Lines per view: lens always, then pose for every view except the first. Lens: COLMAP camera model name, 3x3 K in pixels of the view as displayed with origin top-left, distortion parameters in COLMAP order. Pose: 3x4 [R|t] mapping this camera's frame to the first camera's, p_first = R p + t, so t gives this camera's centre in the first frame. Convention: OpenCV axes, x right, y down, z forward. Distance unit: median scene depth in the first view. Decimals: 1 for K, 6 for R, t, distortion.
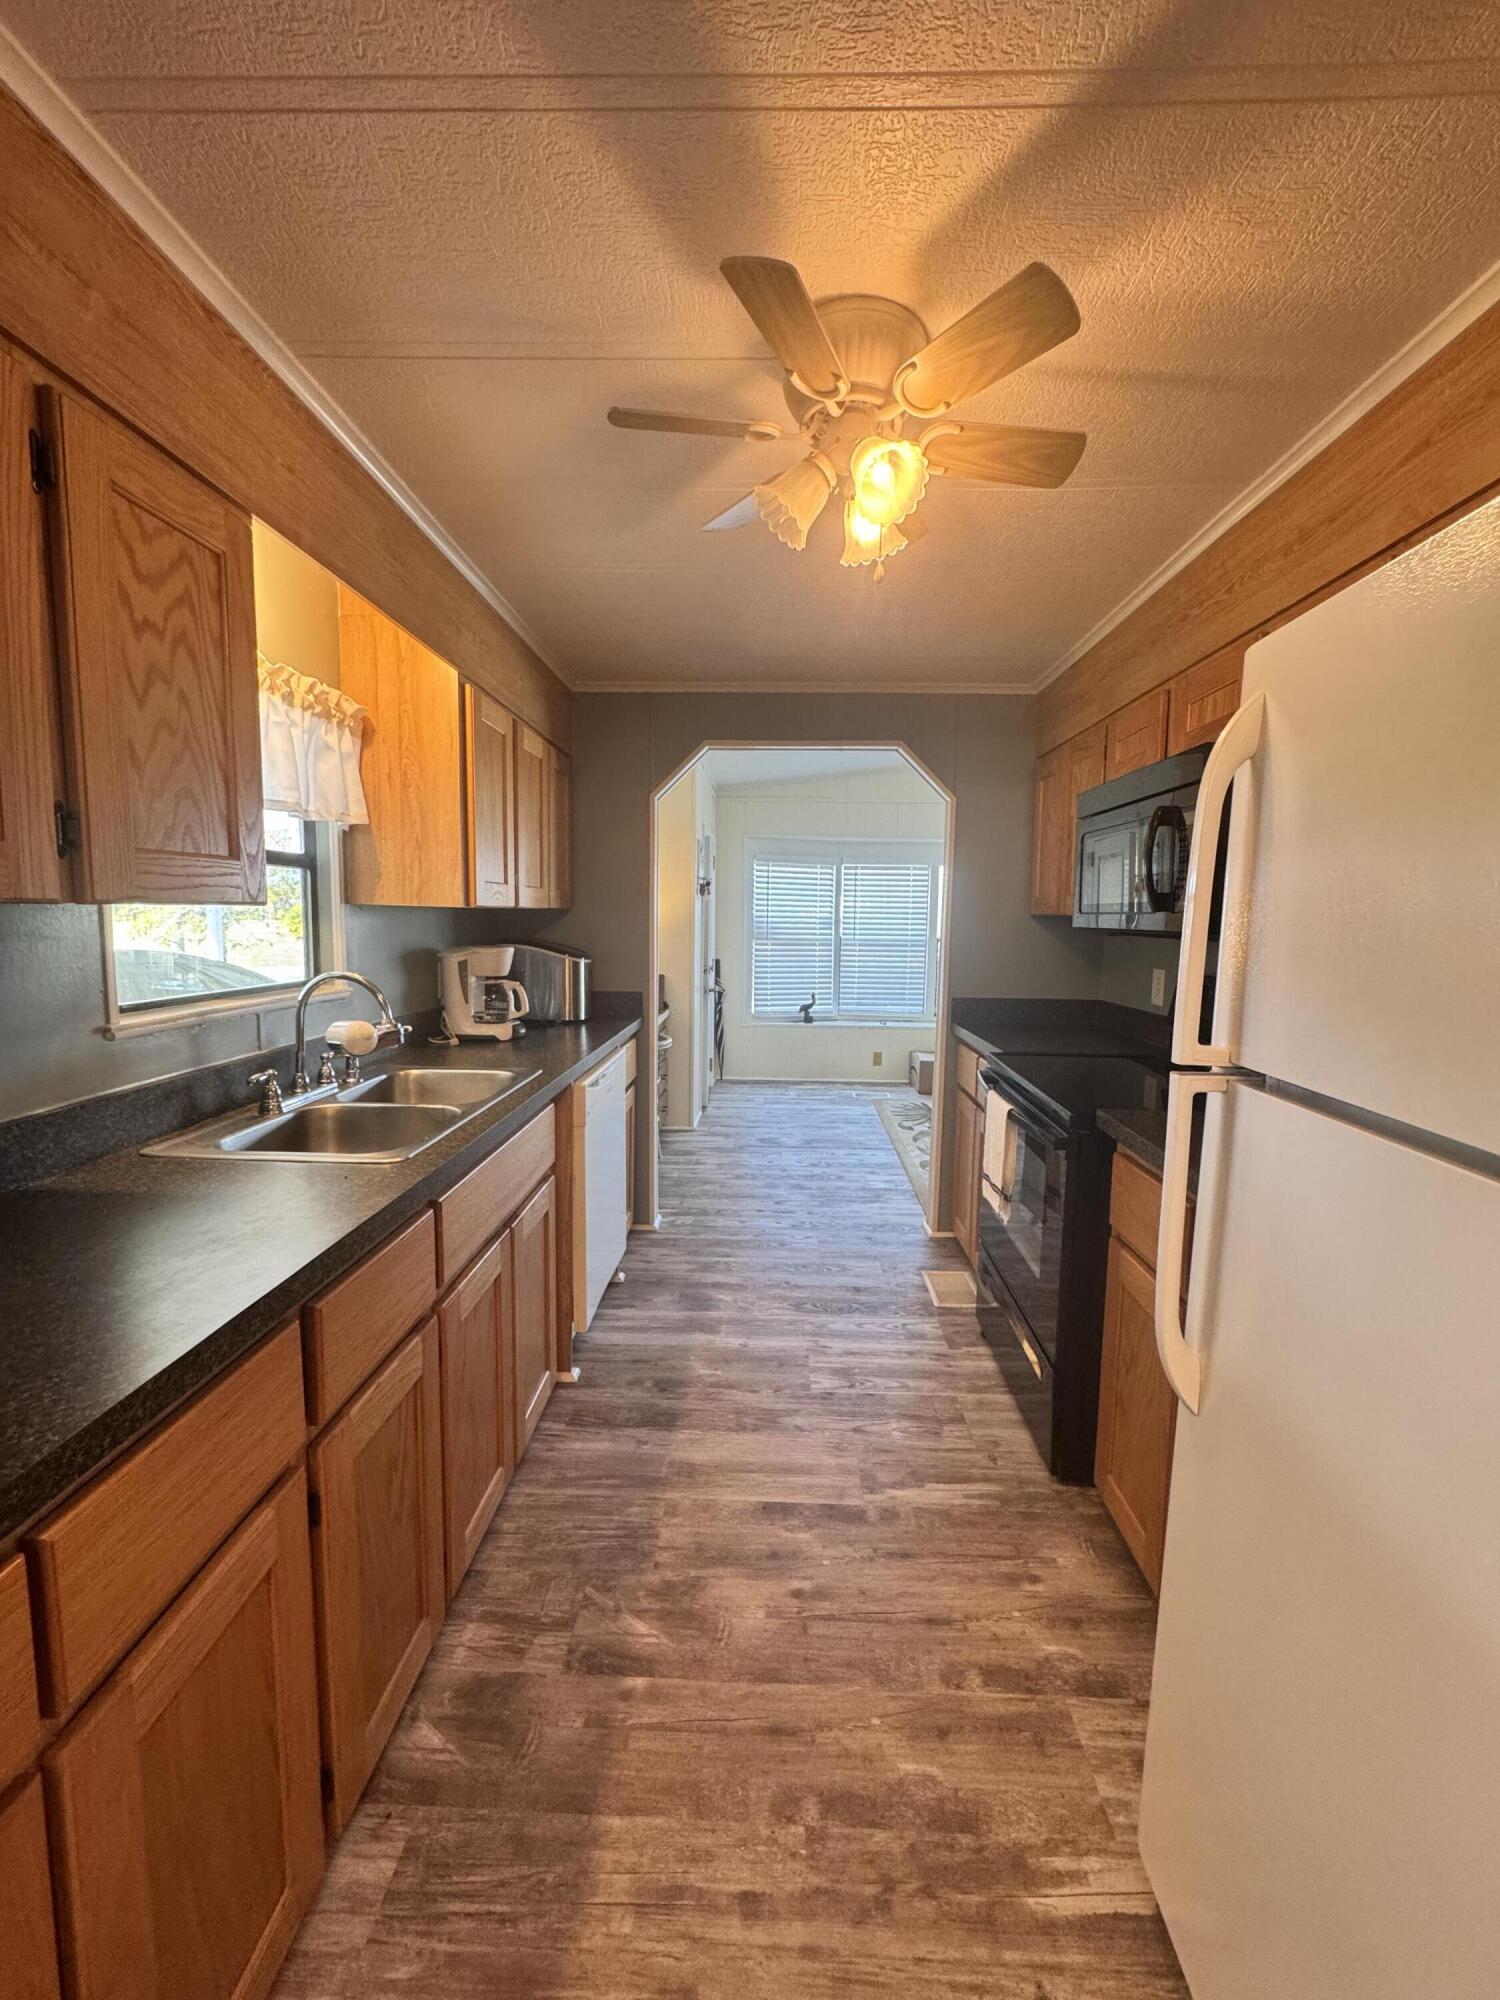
lens RADIAL K [[798.8, 0, 750.0], [0, 798.8, 1000.0], [0, 0, 1]] dist [-0.003166, -0.000290]
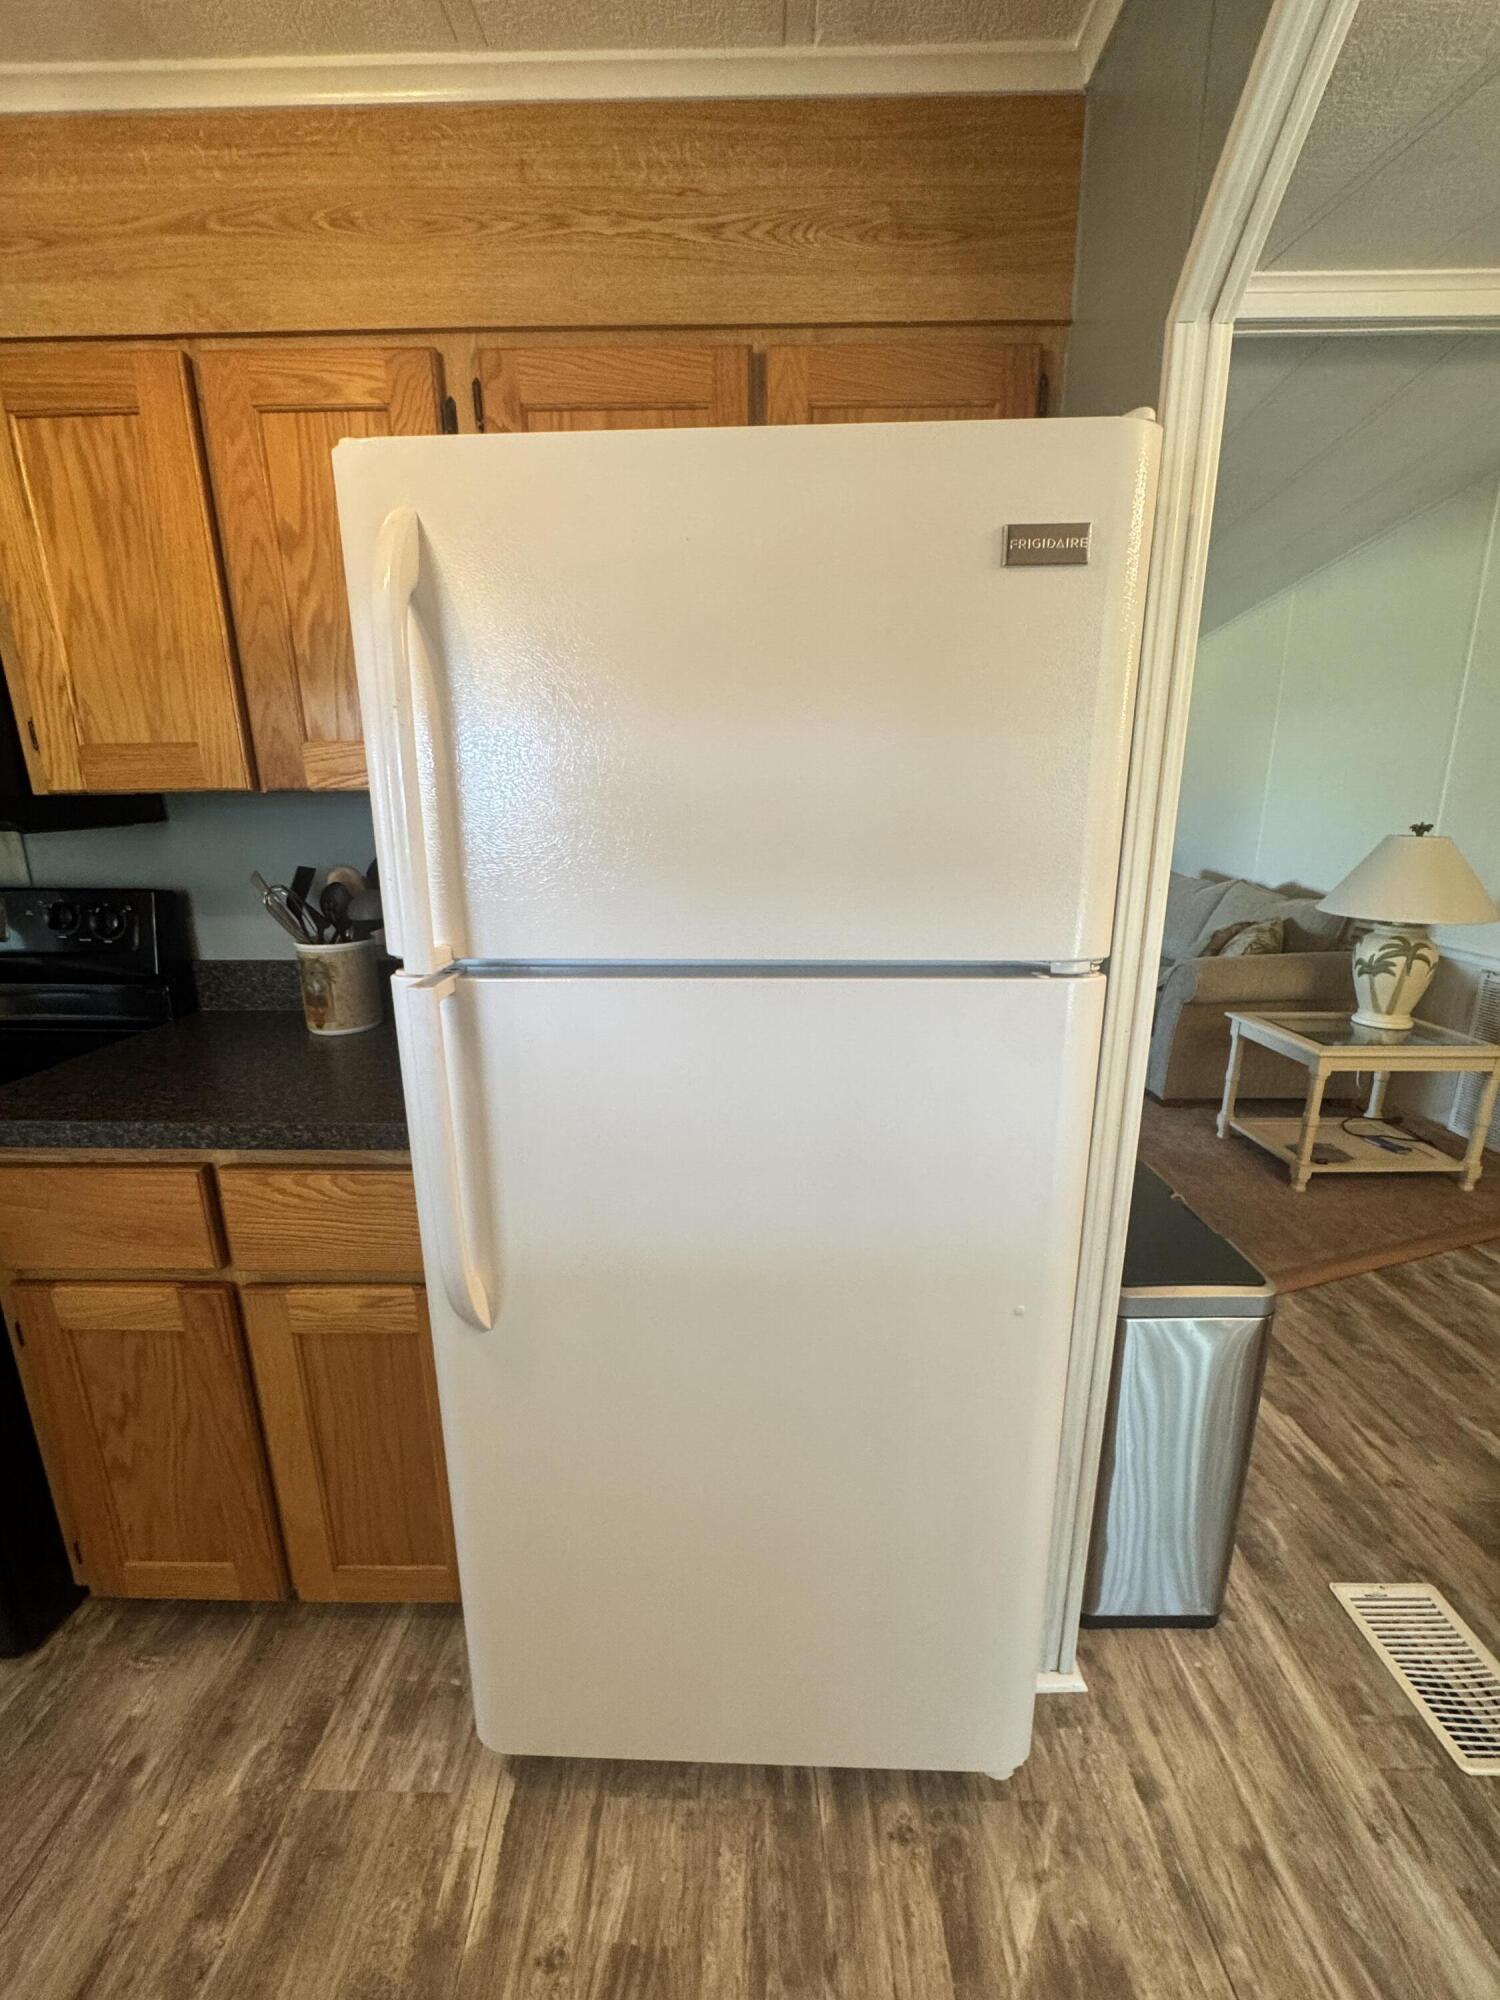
lens RADIAL K [[798.8, 0, 750.0], [0, 798.8, 1000.0], [0, 0, 1]] dist [-0.003166, -0.000290]
pose [[-0.026003, -0.257920, 0.965816, -0.190382], [0.108576, 0.959699, 0.259209, -0.051250], [-0.993748, 0.111604, 0.003049, 0.458783]]
